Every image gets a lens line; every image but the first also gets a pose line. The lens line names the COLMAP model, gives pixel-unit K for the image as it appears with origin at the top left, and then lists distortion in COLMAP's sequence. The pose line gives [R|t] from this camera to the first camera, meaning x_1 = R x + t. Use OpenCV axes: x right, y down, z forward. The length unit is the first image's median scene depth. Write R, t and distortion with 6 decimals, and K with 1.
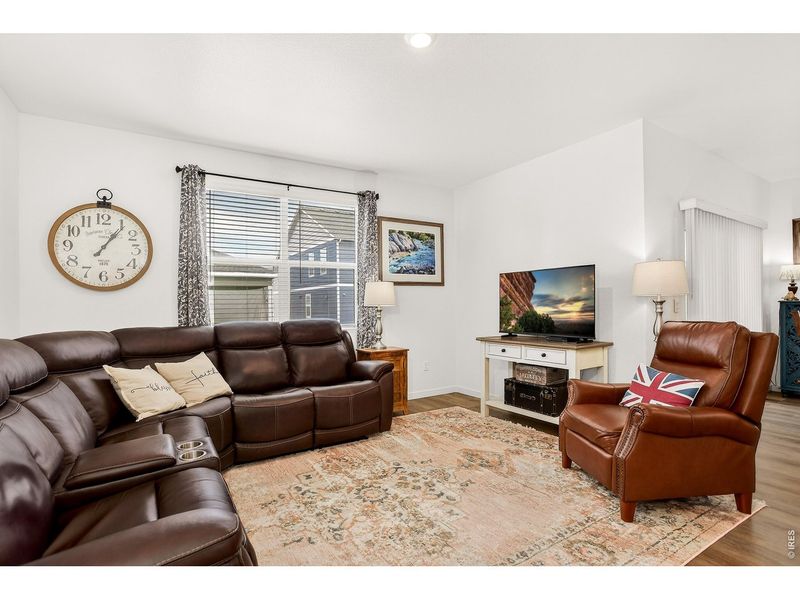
lens RADIAL K [[395.7, 0, 394.4], [0, 395.7, 299.1], [0, 0, 1]] dist [-0.053790, 0.019590]
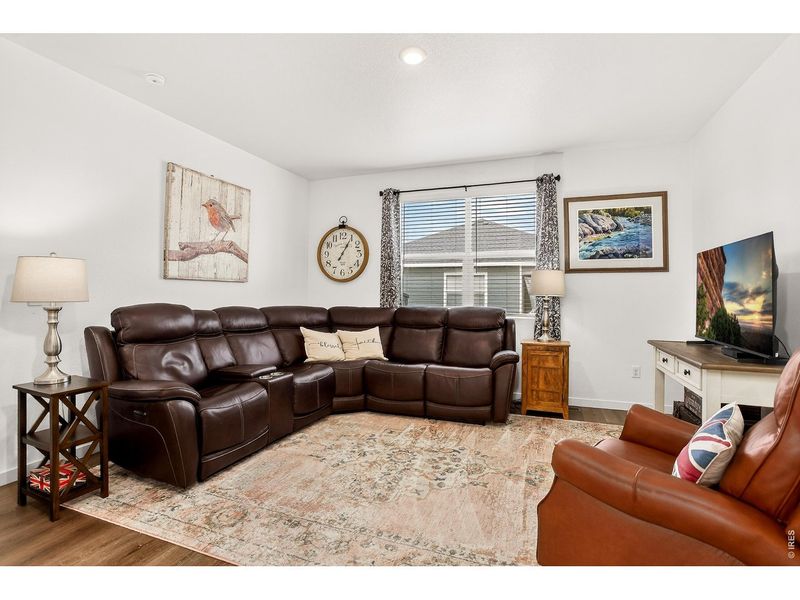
lens RADIAL K [[401.8, 0, 400.5], [0, 401.8, 275.7], [0, 0, 1]] dist [-0.034815, 0.001161]
pose [[0.610865, -0.017918, -0.791532, 0.602582], [-0.004658, 0.999645, -0.026223, -0.004706], [0.791721, 0.019706, 0.610565, 0.179703]]
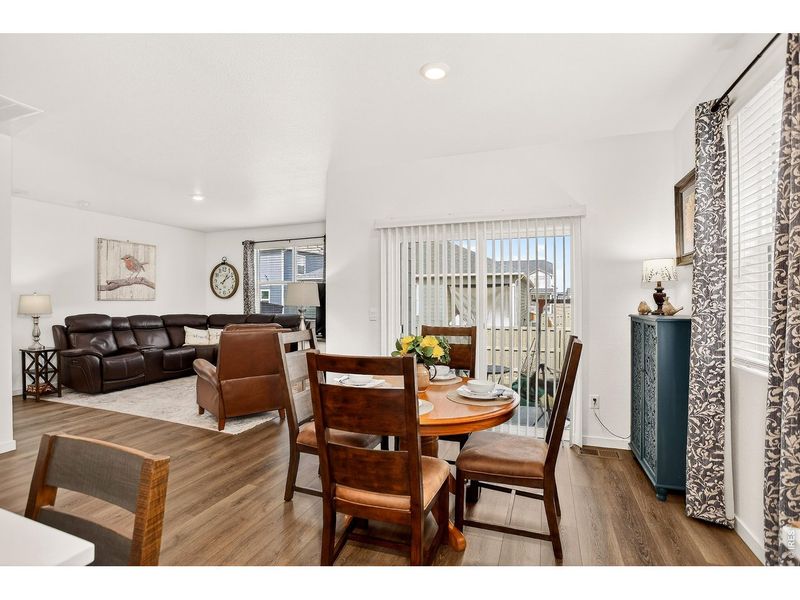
lens RADIAL K [[395.7, 0, 394.4], [0, 395.7, 299.1], [0, 0, 1]] dist [-0.053790, 0.019590]
pose [[0.599832, 0.008695, -0.800078, 1.694474], [0.004749, 0.999885, 0.014427, -0.045444], [0.800112, -0.012454, 0.599722, 0.336328]]
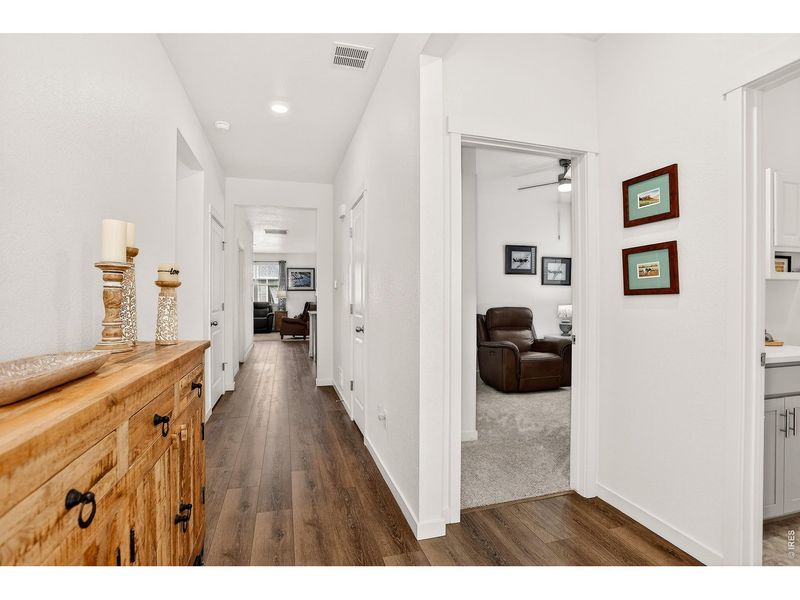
lens RADIAL K [[395.7, 0, 394.4], [0, 395.7, 299.1], [0, 0, 1]] dist [-0.053790, 0.019590]
pose [[0.958490, 0.010616, -0.284929, 2.104500], [-0.005879, 0.999830, 0.017473, -0.039086], [0.285066, -0.015072, 0.958389, -2.164576]]
